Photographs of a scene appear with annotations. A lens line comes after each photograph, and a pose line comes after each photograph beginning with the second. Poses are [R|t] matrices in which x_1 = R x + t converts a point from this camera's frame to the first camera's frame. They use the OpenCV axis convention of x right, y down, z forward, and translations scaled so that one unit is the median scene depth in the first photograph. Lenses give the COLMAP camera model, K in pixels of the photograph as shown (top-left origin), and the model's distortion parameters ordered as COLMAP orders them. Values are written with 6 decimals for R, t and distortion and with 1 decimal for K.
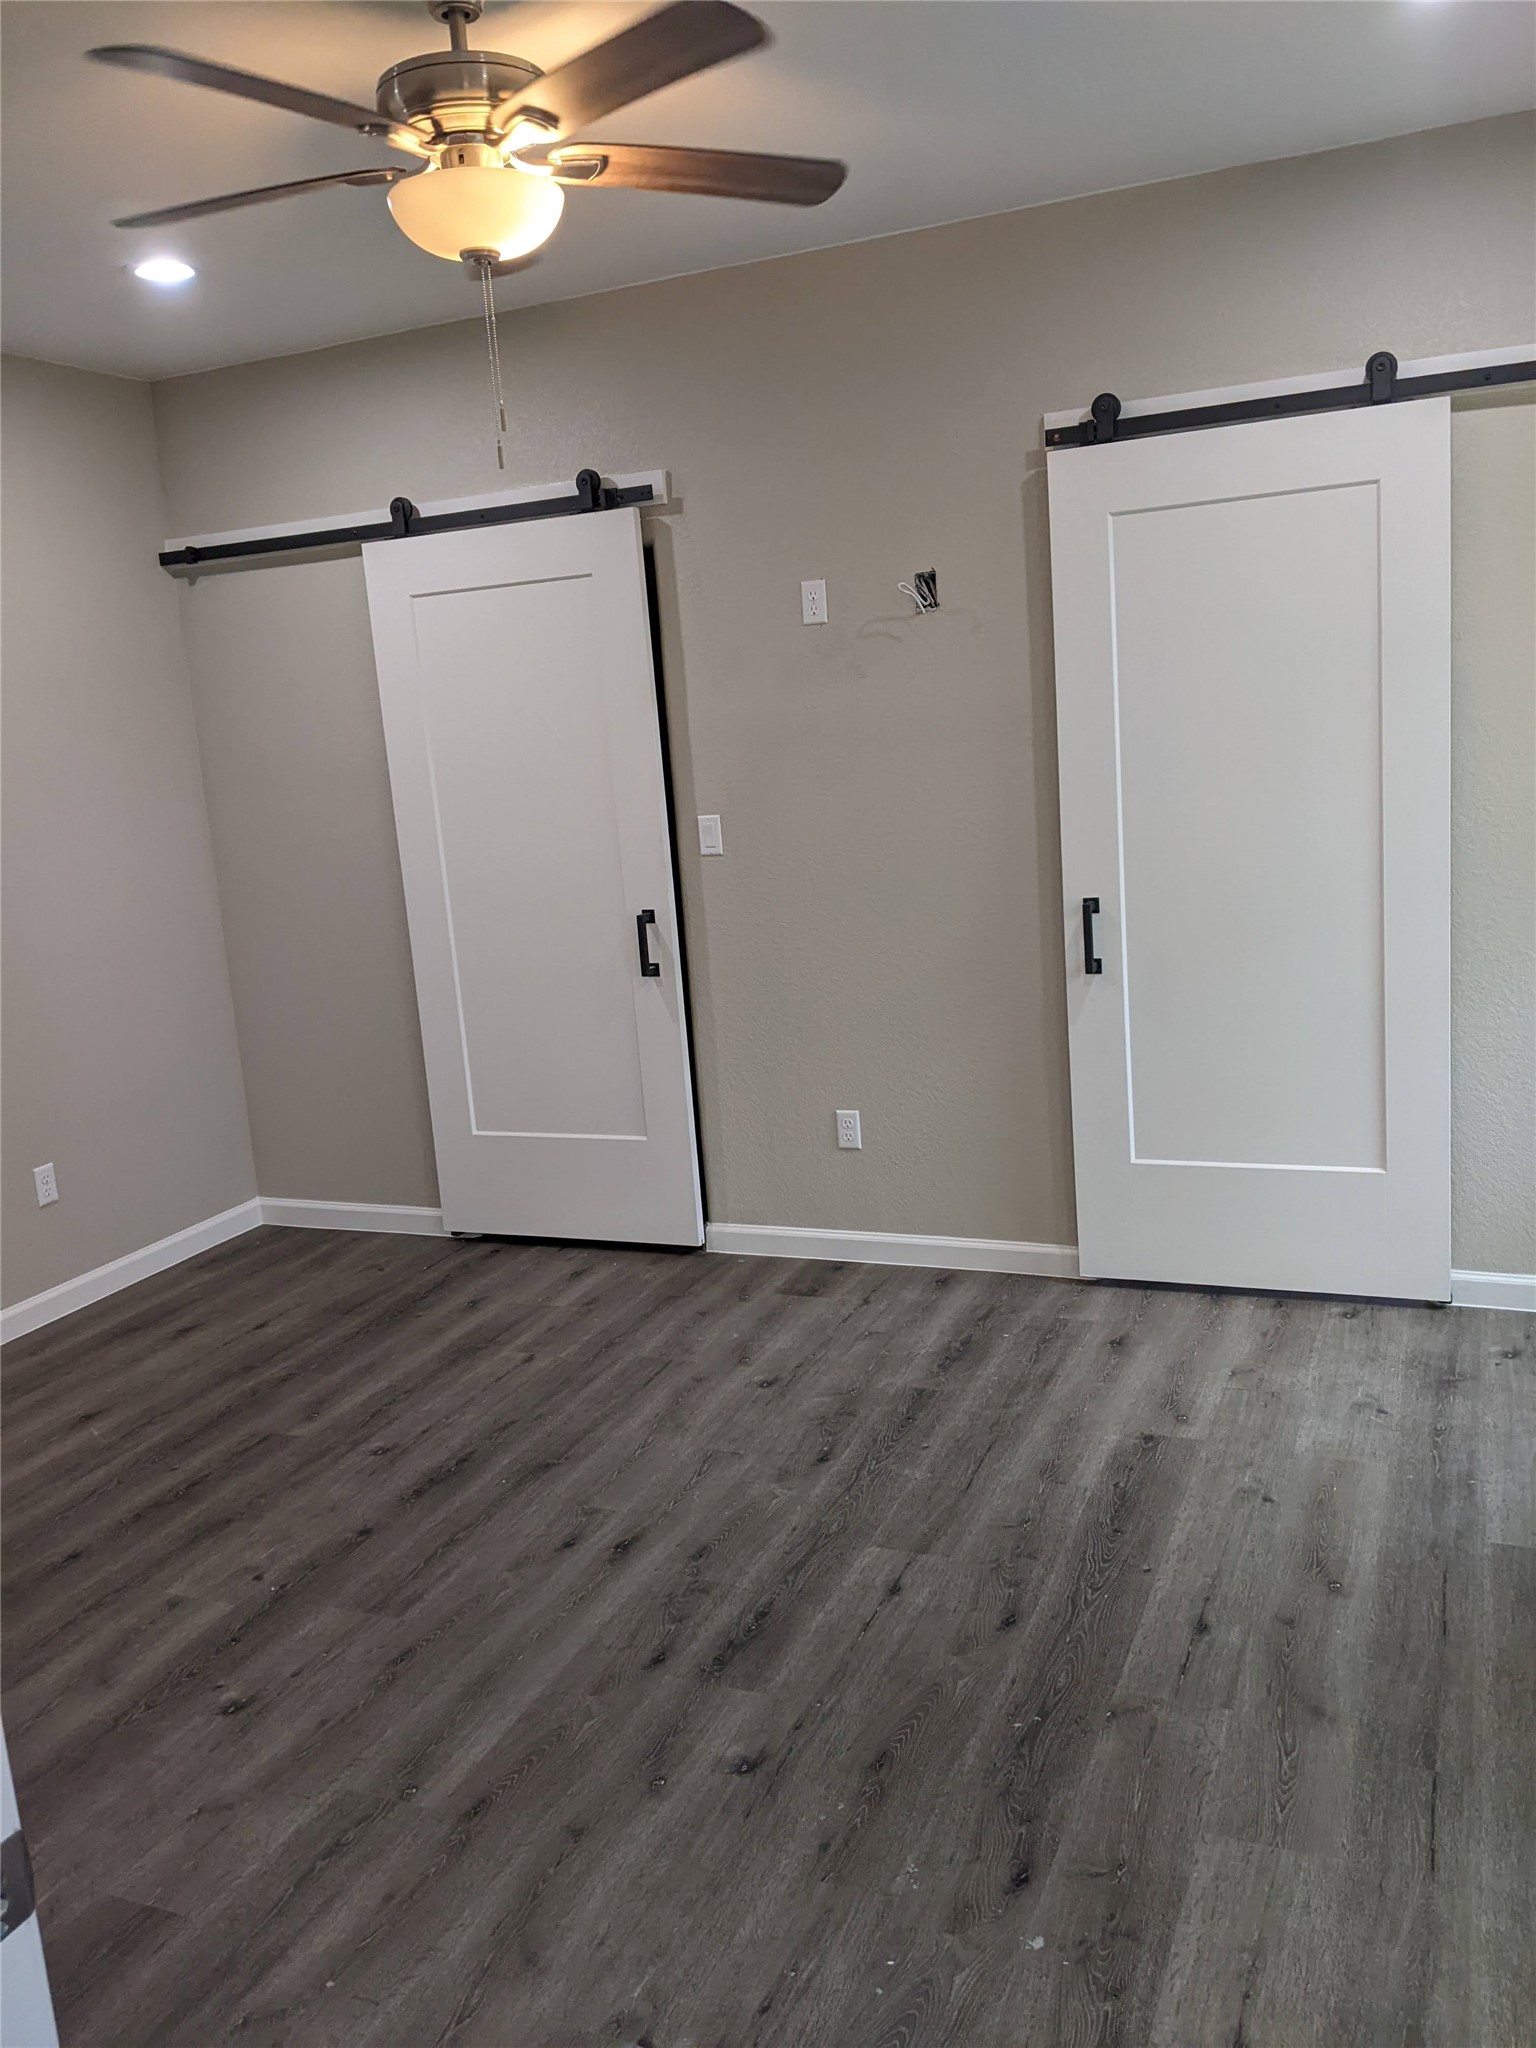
lens RADIAL K [[1629.5, 0, 772.3], [0, 1629.5, 1018.6], [0, 0, 1]] dist [0.031584, -0.048171]
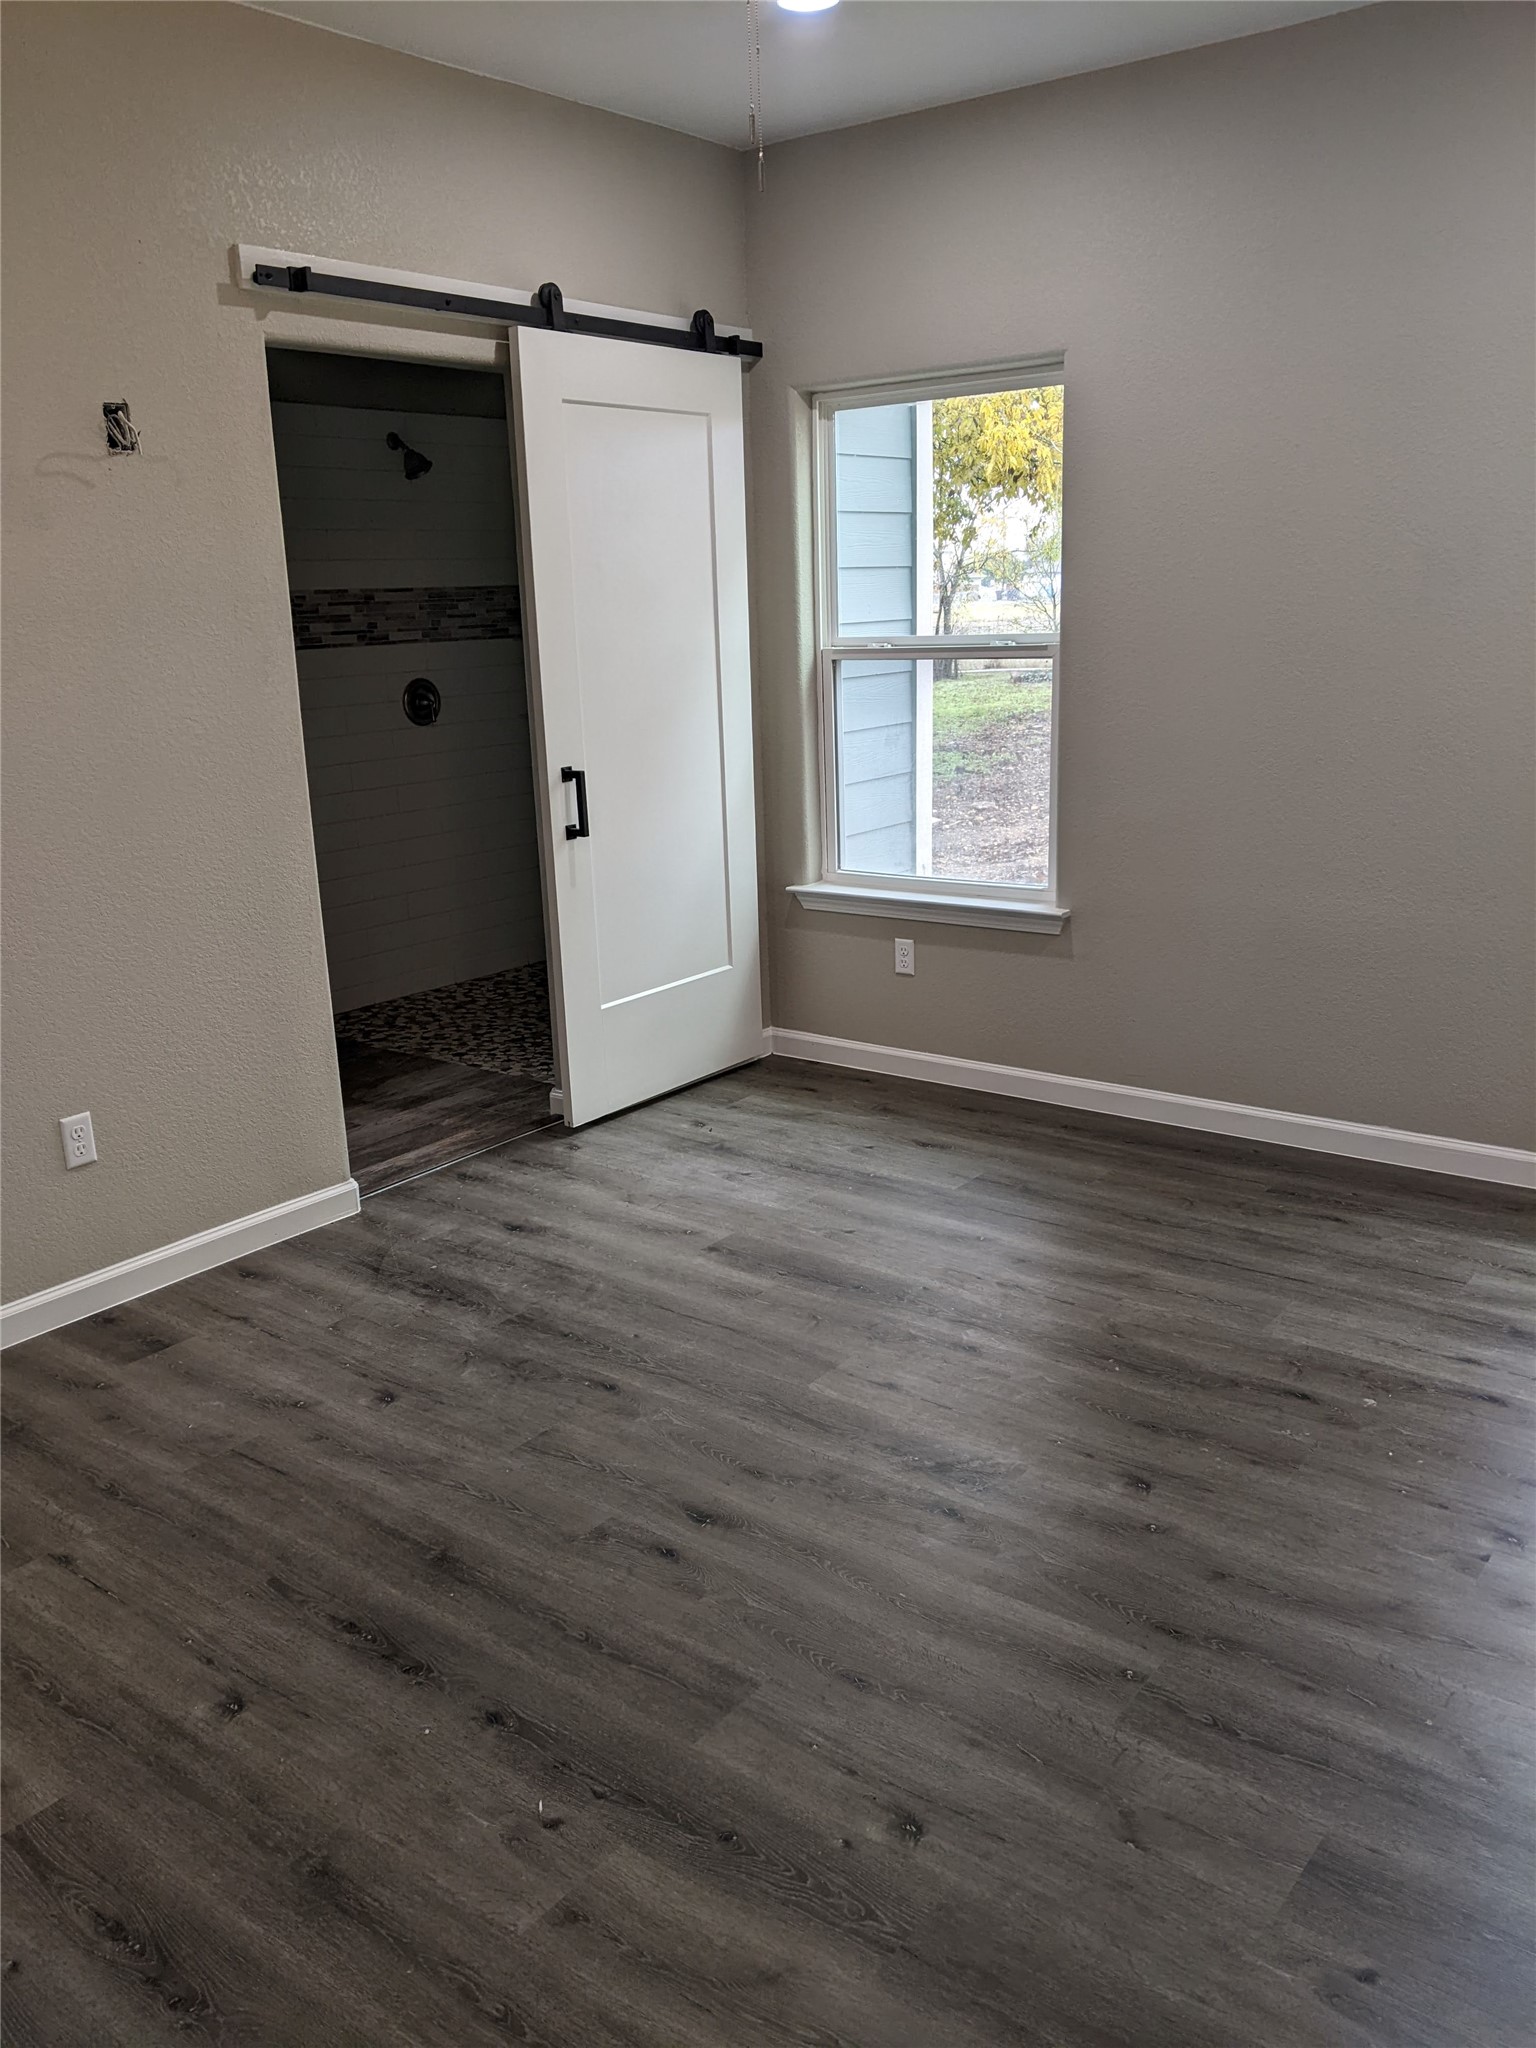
lens RADIAL K [[1629.5, 0, 774.0], [0, 1629.5, 1024.1], [0, 0, 1]] dist [0.031584, -0.048171]
pose [[0.271234, -0.190788, 0.943415, -0.718735], [0.202733, 0.969493, 0.137775, -0.029461], [-0.940921, 0.153892, 0.301639, 0.579410]]
